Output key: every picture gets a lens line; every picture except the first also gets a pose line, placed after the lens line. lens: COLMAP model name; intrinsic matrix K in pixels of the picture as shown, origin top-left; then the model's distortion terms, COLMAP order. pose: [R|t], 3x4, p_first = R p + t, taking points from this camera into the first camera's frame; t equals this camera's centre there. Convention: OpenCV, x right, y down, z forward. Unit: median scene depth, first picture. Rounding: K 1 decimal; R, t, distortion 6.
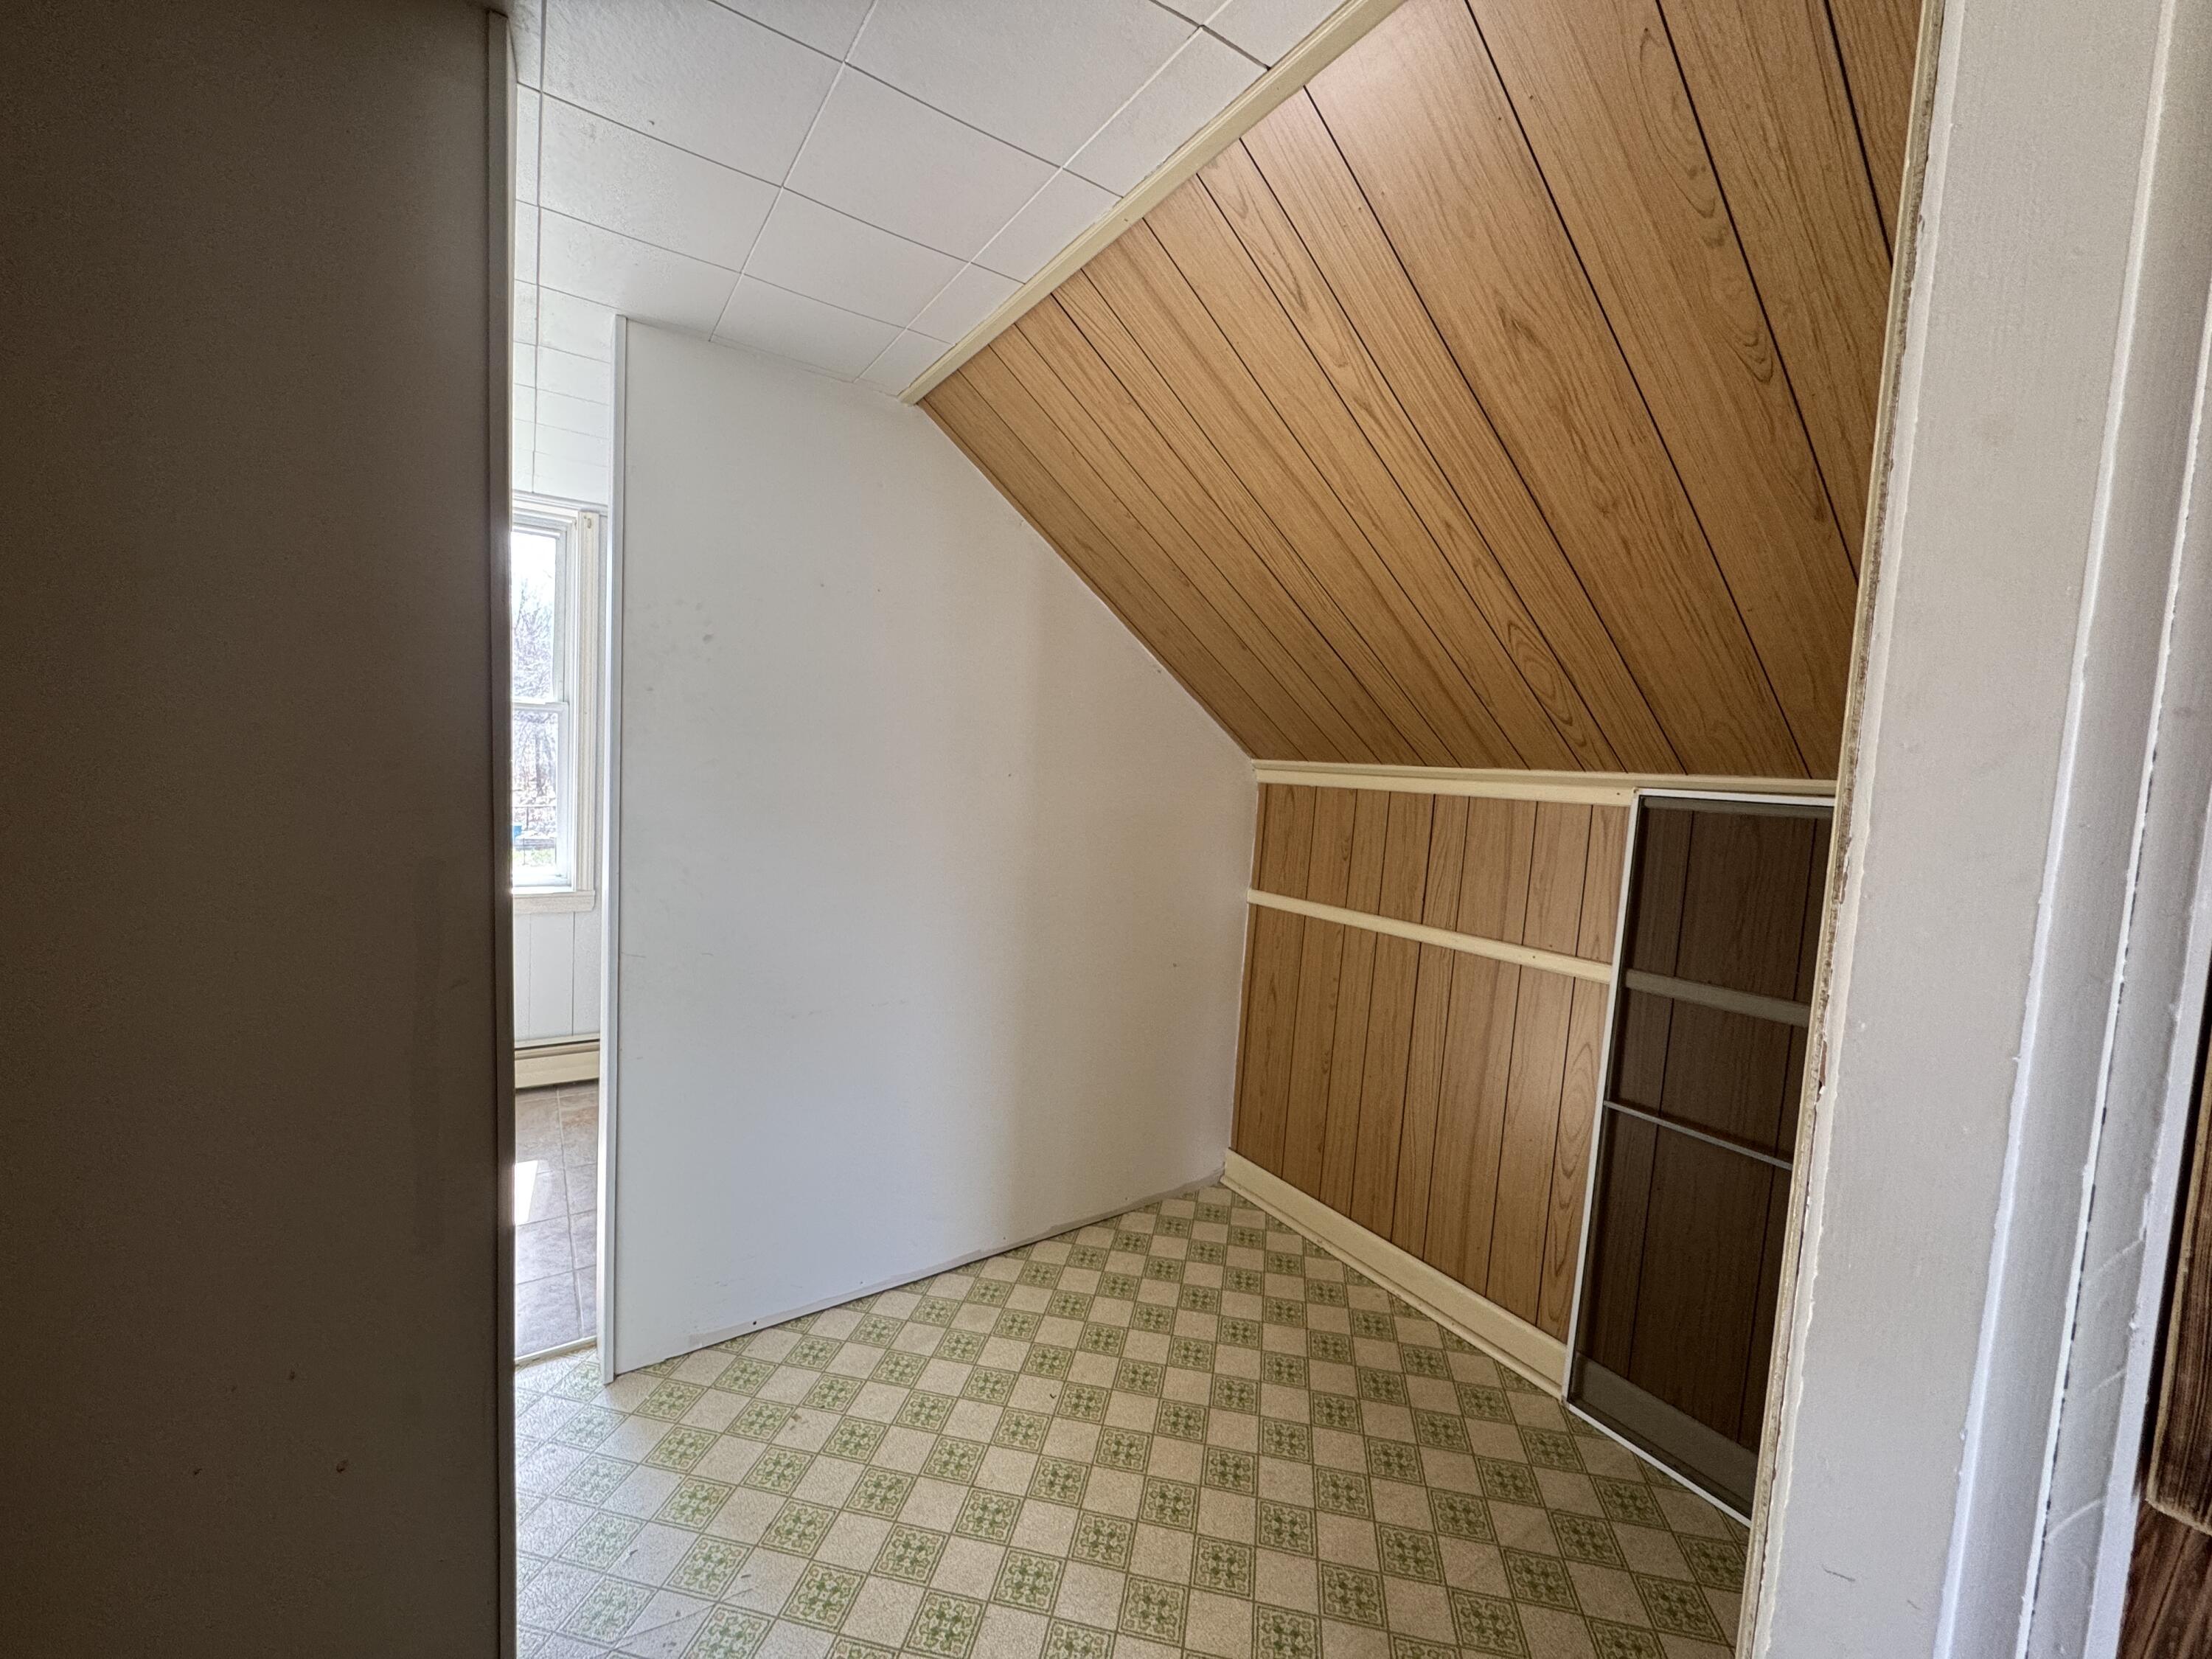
lens RADIAL K [[887.7, 0, 1104.5], [0, 887.7, 832.0], [0, 0, 1]] dist [0.010619, -0.001316]
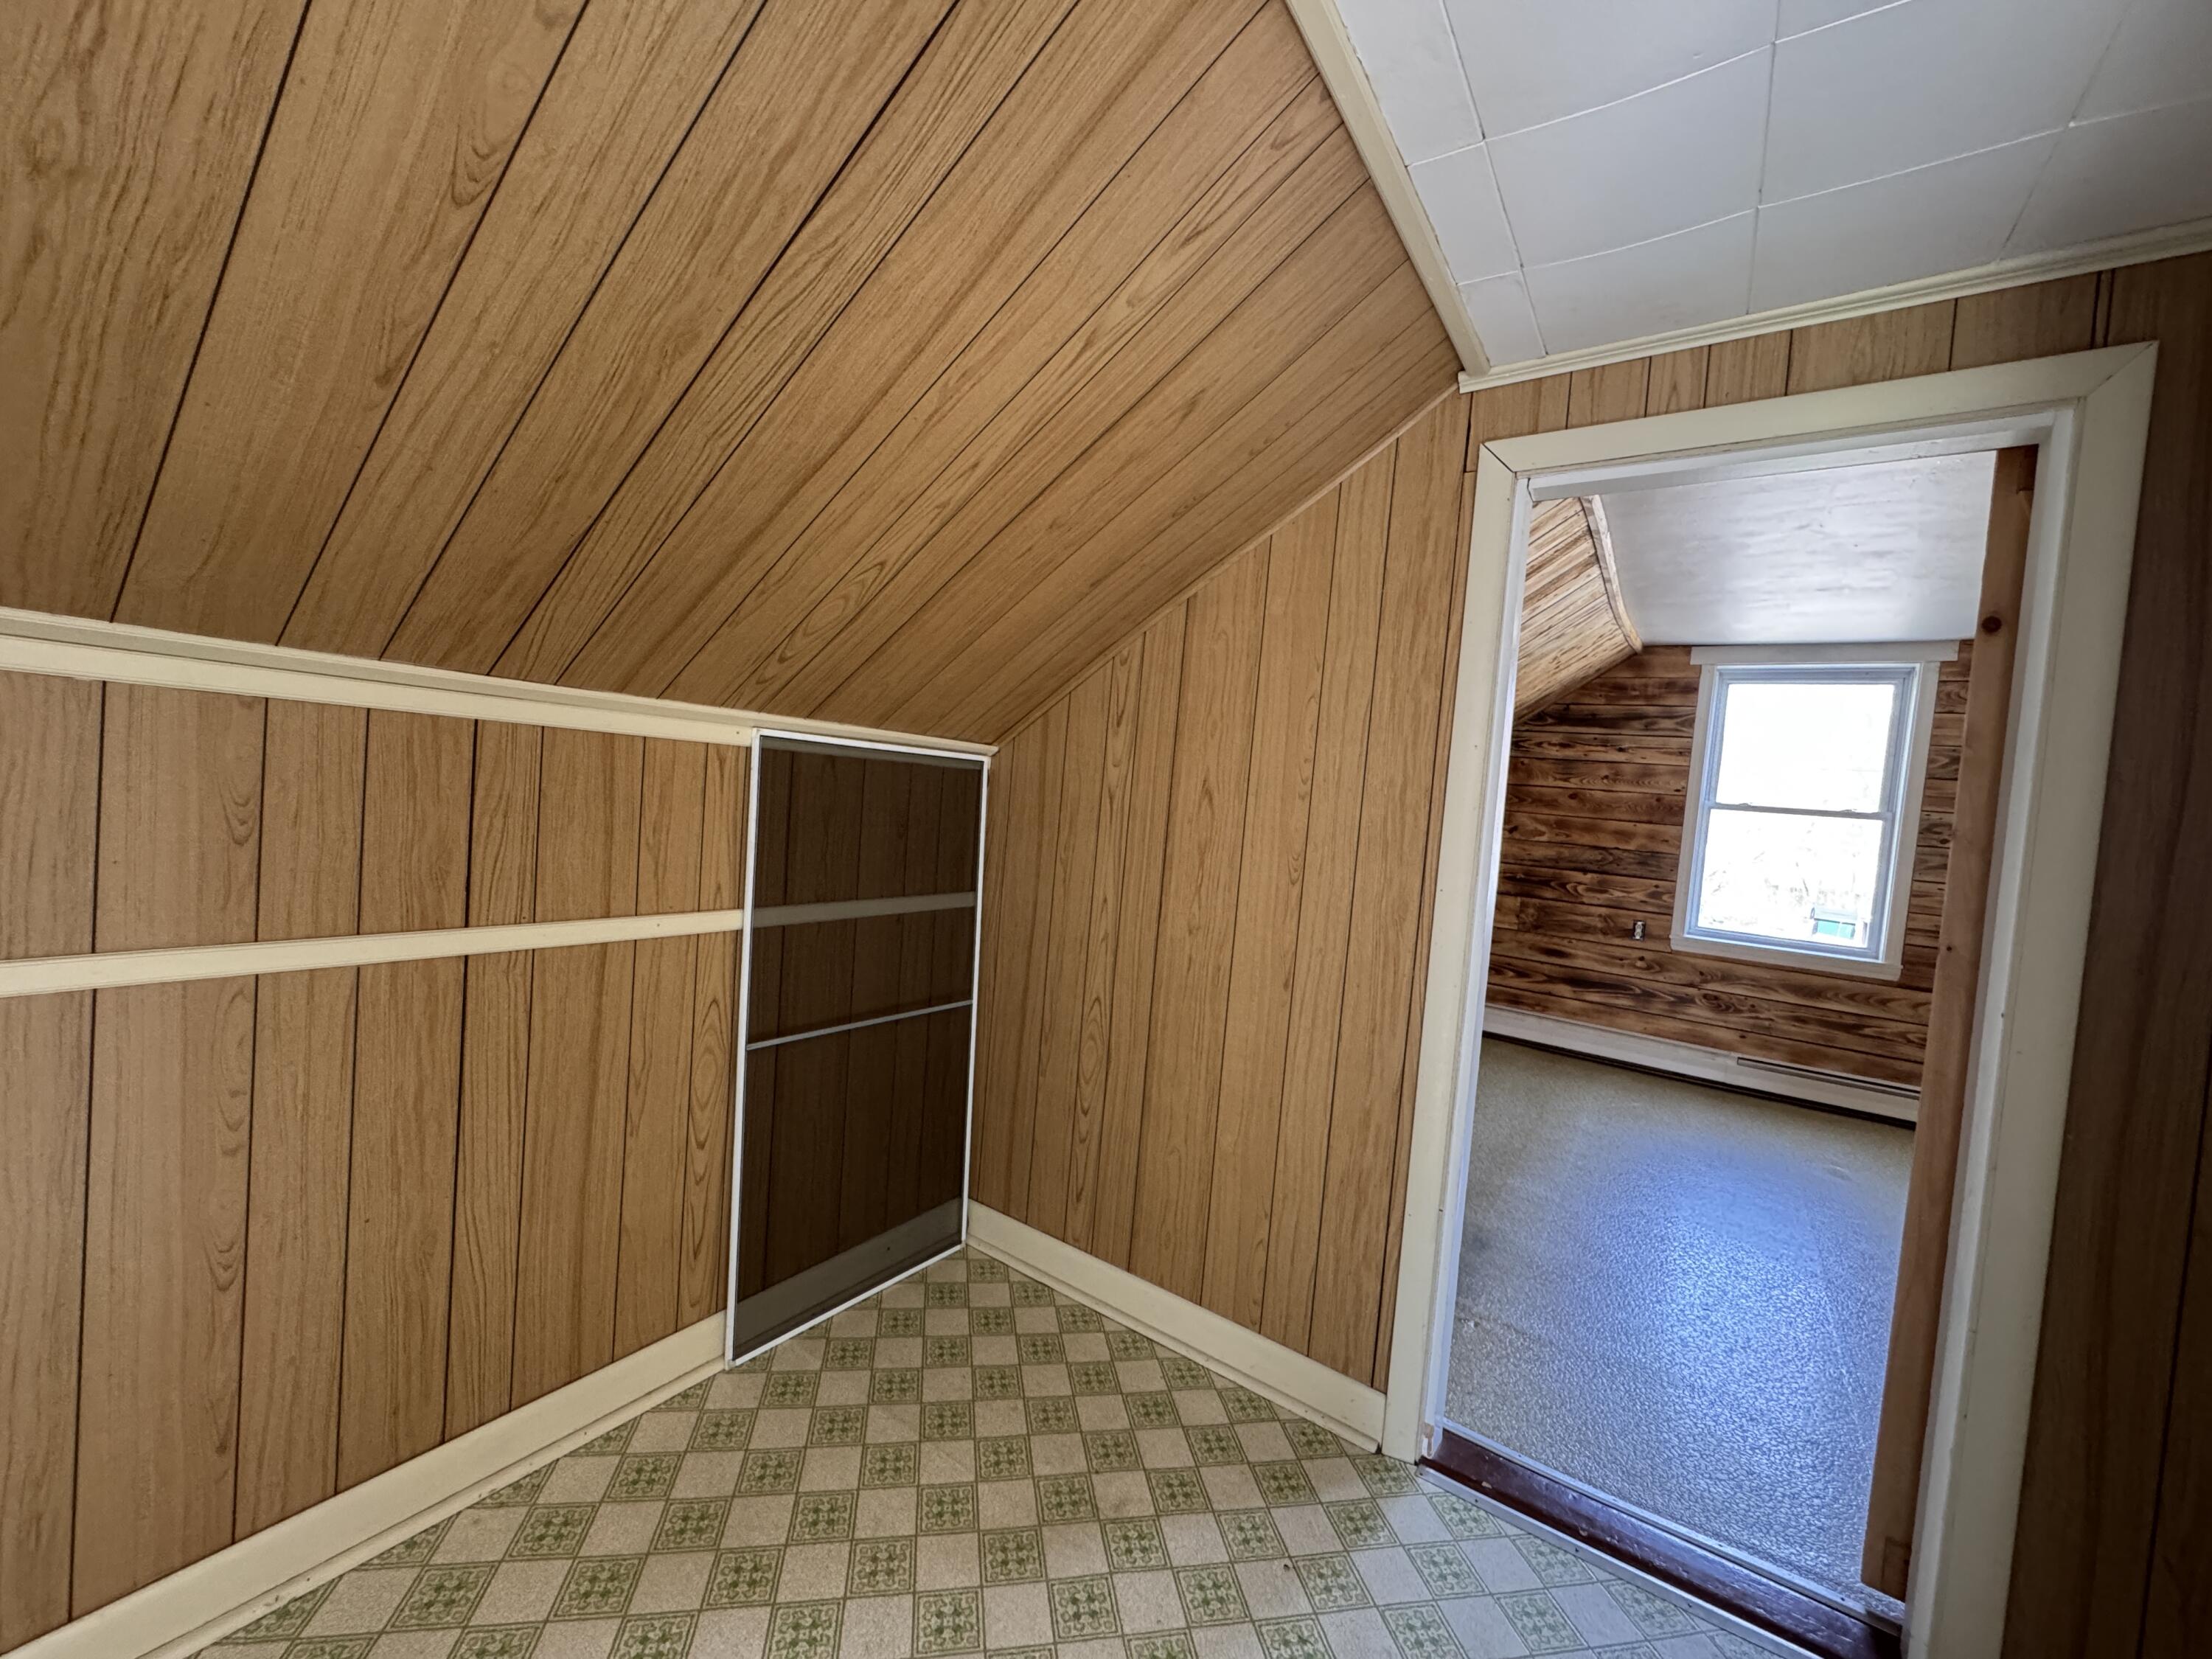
lens RADIAL K [[887.7, 0, 1106.6], [0, 887.7, 833.8], [0, 0, 1]] dist [0.010619, -0.001316]
pose [[-0.371216, -0.119494, 0.920826, -0.439909], [-0.028038, 0.992675, 0.117515, -0.055547], [-0.928123, 0.017805, -0.371847, 0.935608]]
